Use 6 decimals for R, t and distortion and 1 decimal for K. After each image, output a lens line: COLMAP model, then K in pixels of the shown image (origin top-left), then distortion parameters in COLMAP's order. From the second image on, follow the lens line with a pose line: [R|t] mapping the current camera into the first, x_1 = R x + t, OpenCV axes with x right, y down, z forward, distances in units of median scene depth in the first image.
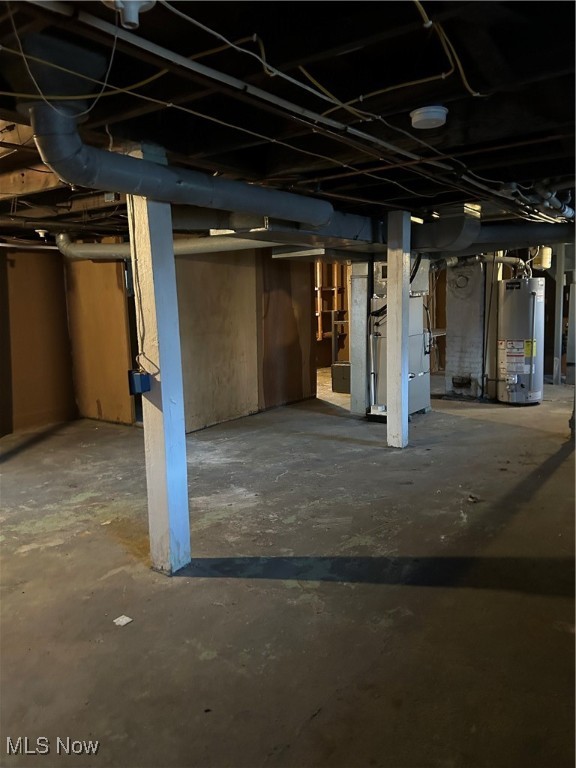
lens RADIAL K [[575.7, 0, 286.9], [0, 575.7, 381.2], [0, 0, 1]] dist [0.049576, -0.055619]
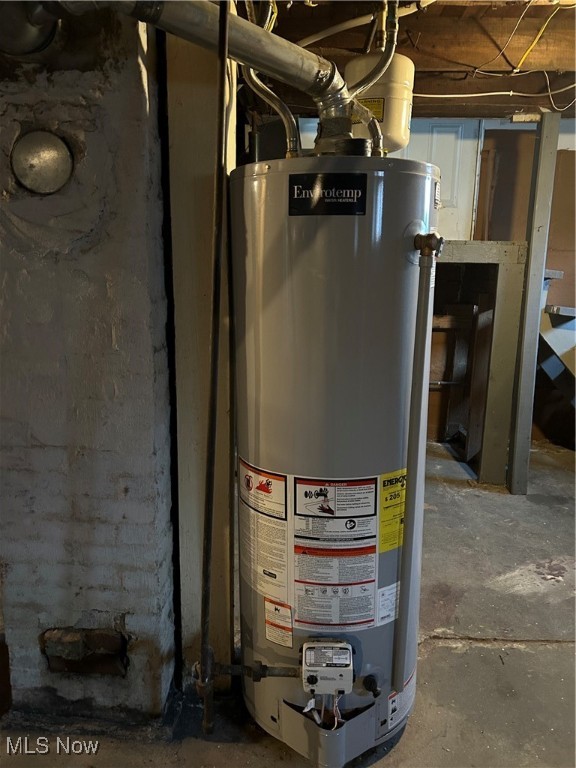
lens RADIAL K [[575.7, 0, 283.4], [0, 575.7, 384.4], [0, 0, 1]] dist [0.049576, -0.055619]
pose [[0.827482, -0.079667, 0.555812, 0.469141], [0.045919, 0.996169, 0.074422, -0.204093], [-0.559612, -0.036061, 0.827970, 1.464059]]
